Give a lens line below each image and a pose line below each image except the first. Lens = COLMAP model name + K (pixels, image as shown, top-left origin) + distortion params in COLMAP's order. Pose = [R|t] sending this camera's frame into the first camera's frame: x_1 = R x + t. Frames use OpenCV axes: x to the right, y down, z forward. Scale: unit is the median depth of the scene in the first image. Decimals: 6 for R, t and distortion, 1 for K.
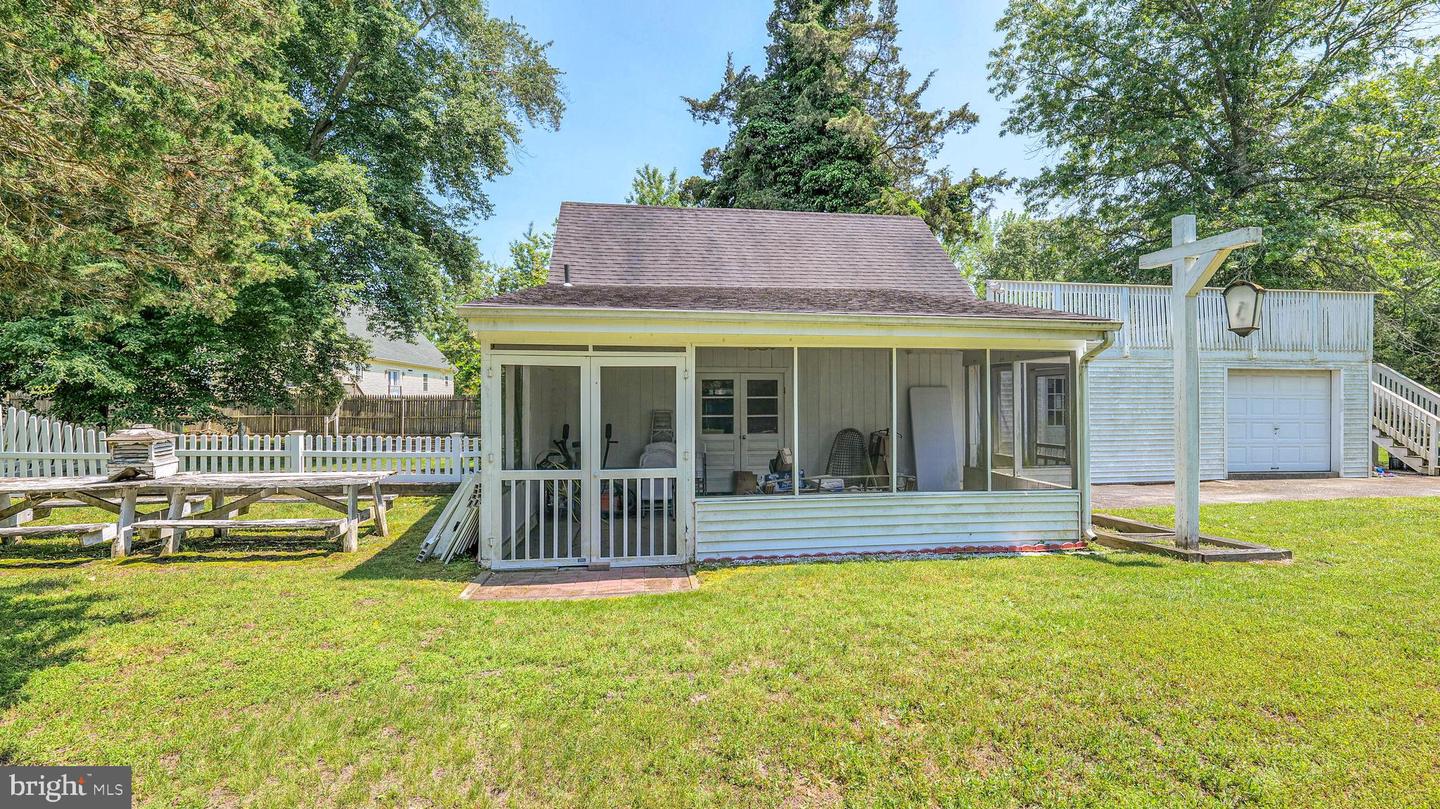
lens RADIAL K [[572.9, 0, 719.9], [0, 572.9, 399.8], [0, 0, 1]] dist [0.000150, 0.000028]
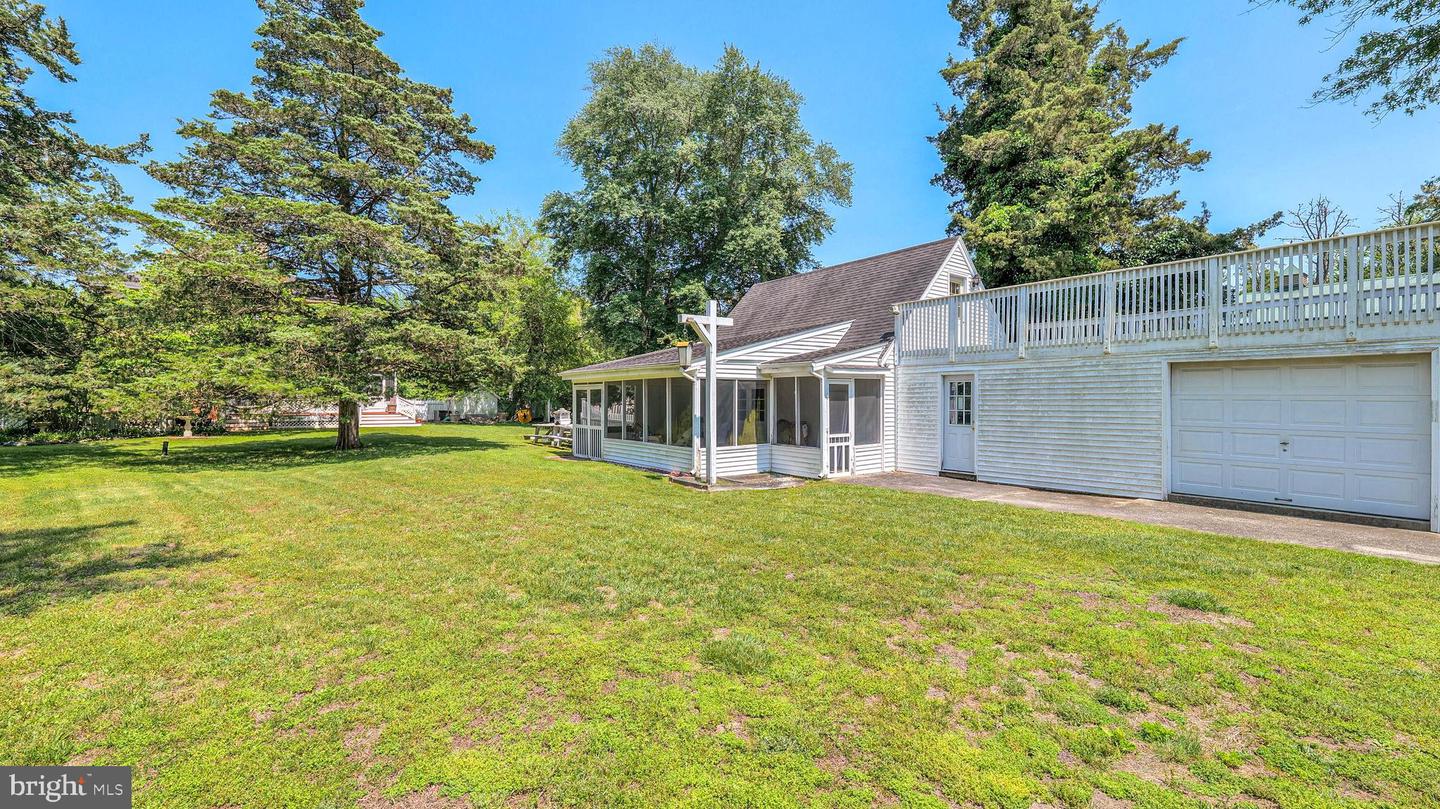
lens RADIAL K [[572.9, 0, 720.0], [0, 572.9, 403.1], [0, 0, 1]] dist [0.000150, 0.000028]
pose [[0.506285, 0.003667, -0.862358, 1.263703], [-0.000940, 0.999993, 0.003701, -0.000371], [0.862365, -0.001064, 0.506285, 0.051438]]
